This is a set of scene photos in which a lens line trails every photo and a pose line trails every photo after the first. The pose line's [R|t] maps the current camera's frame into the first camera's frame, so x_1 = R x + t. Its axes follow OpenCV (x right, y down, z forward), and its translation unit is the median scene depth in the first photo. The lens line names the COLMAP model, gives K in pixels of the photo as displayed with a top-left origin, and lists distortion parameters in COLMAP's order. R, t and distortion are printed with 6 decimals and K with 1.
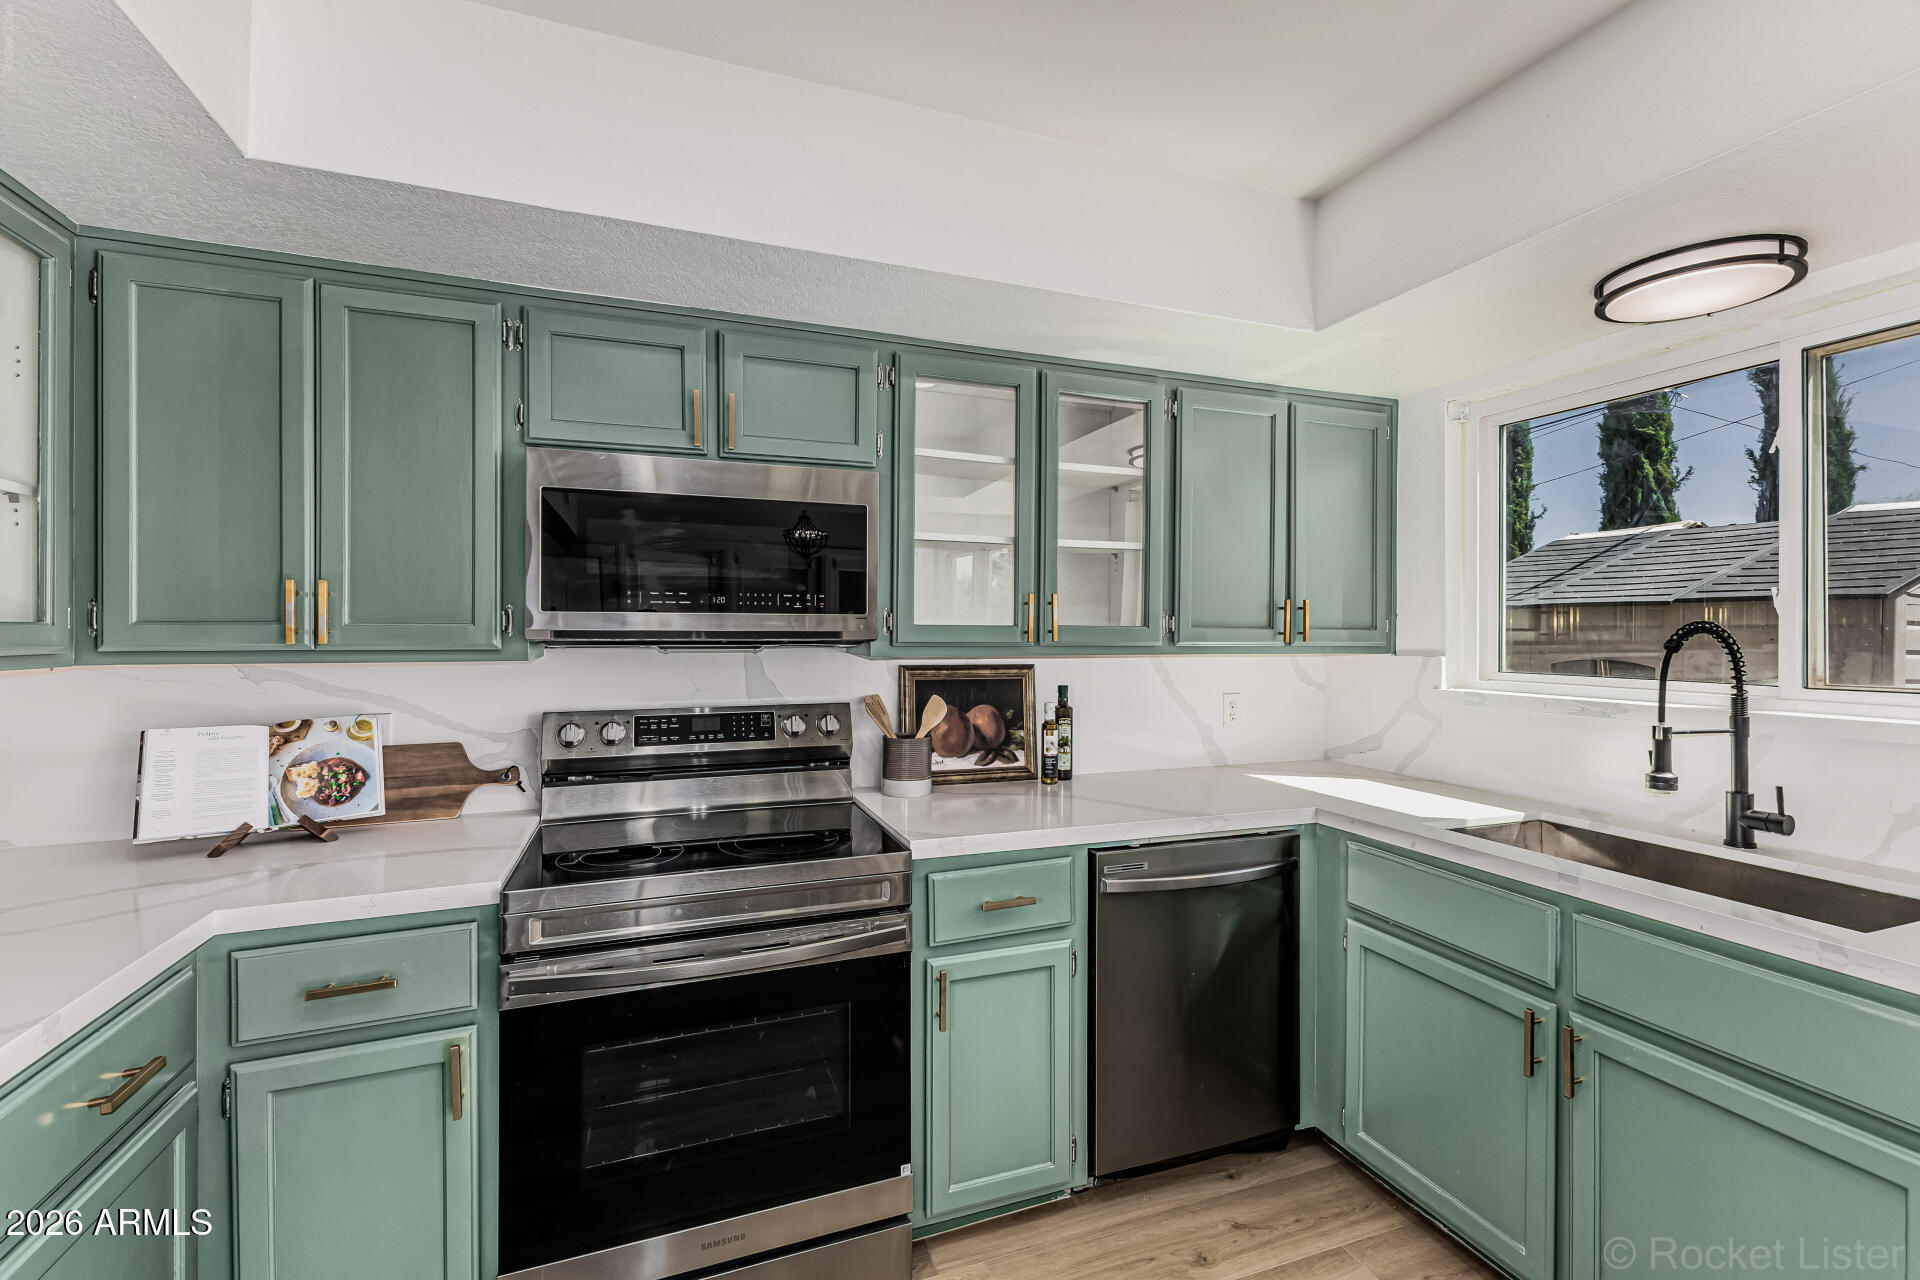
lens RADIAL K [[823.9, 0, 964.1], [0, 823.9, 629.0], [0, 0, 1]] dist [0.010419, -0.003201]
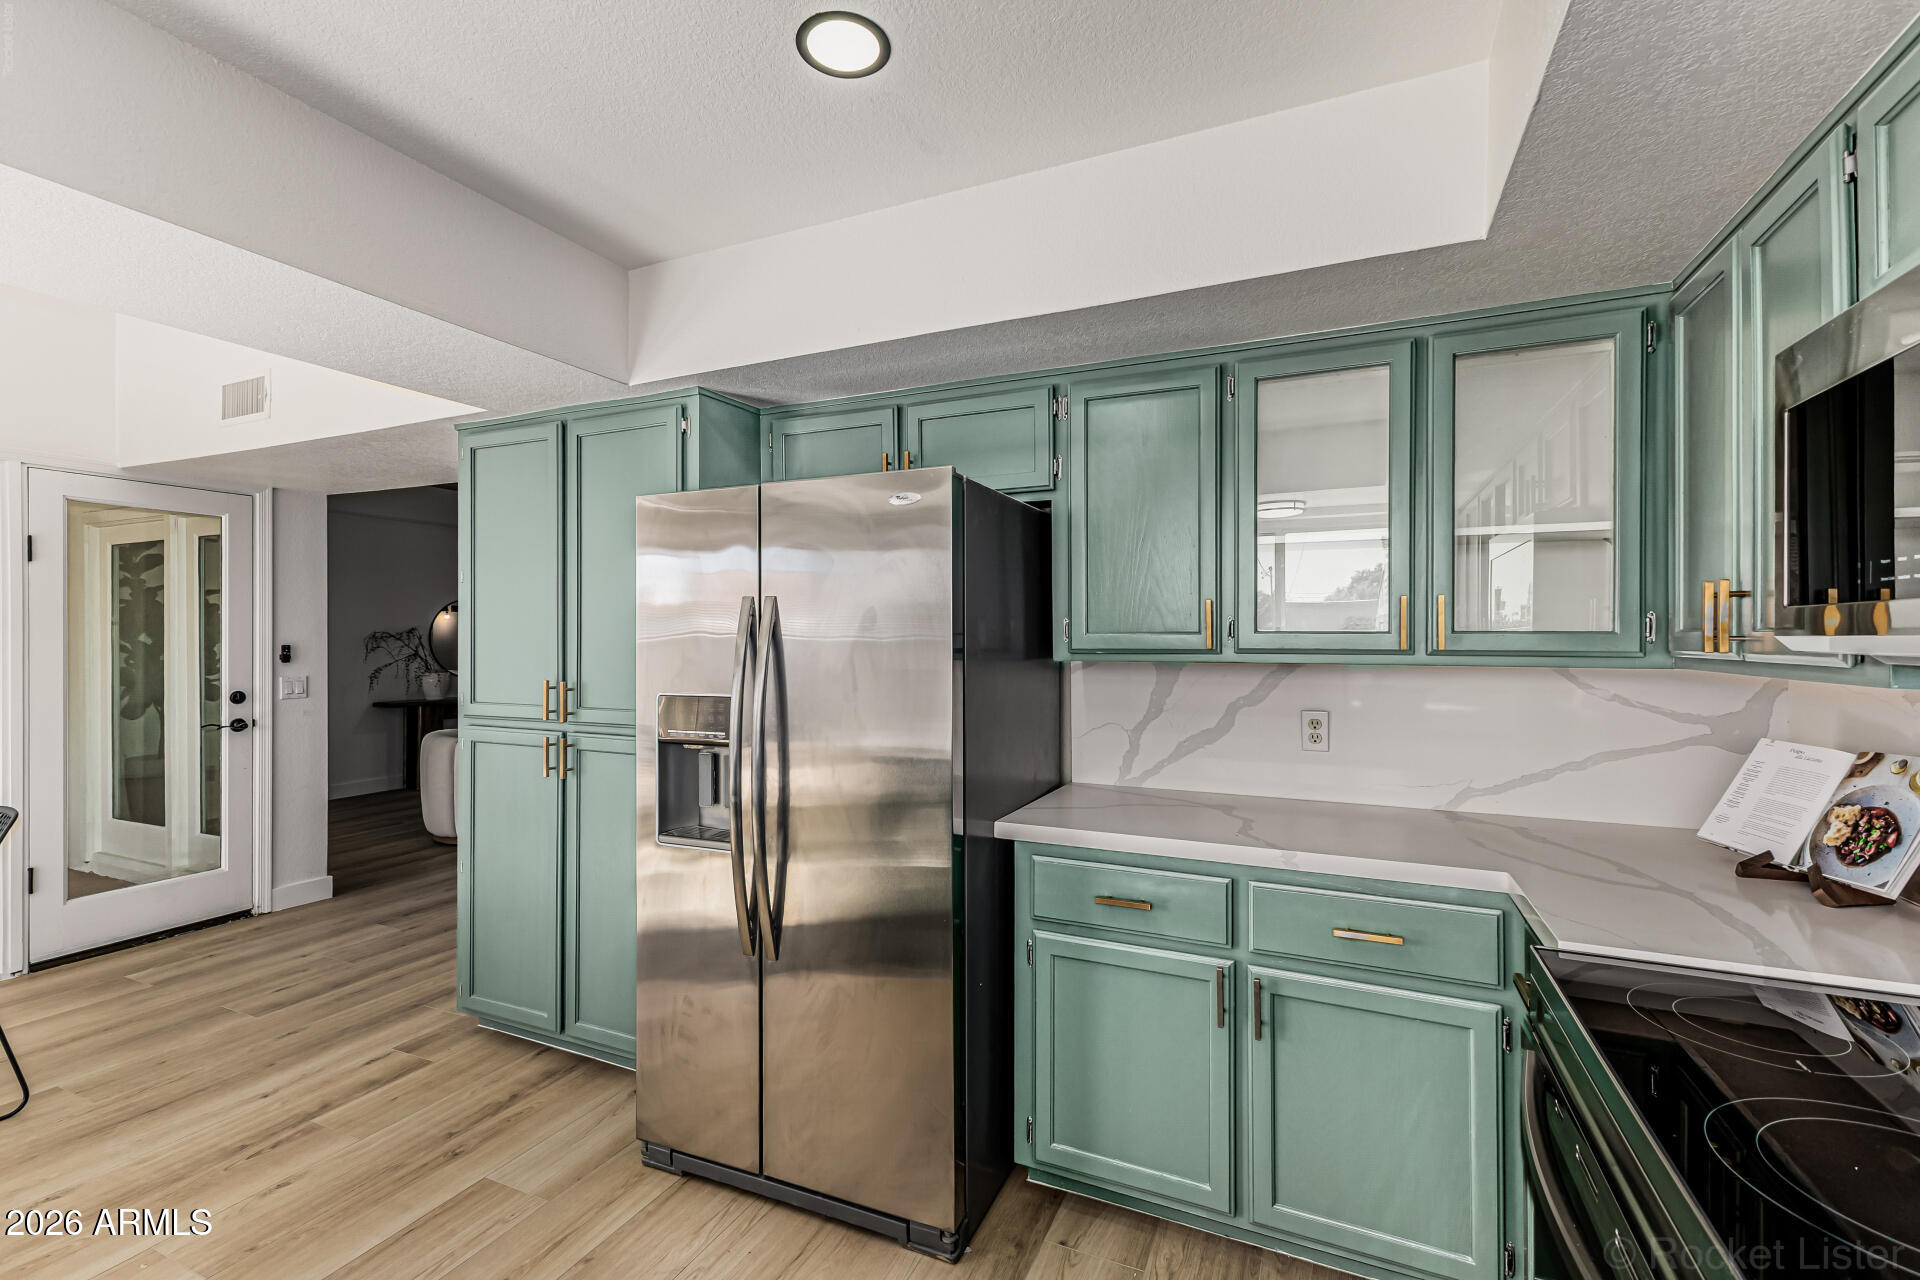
lens RADIAL K [[823.9, 0, 965.4], [0, 823.9, 637.5], [0, 0, 1]] dist [0.010419, -0.003201]
pose [[-0.700387, -0.002700, -0.713758, 0.336579], [-0.001170, 0.999996, -0.002635, 0.003968], [0.713763, -0.001010, -0.700387, 0.871676]]
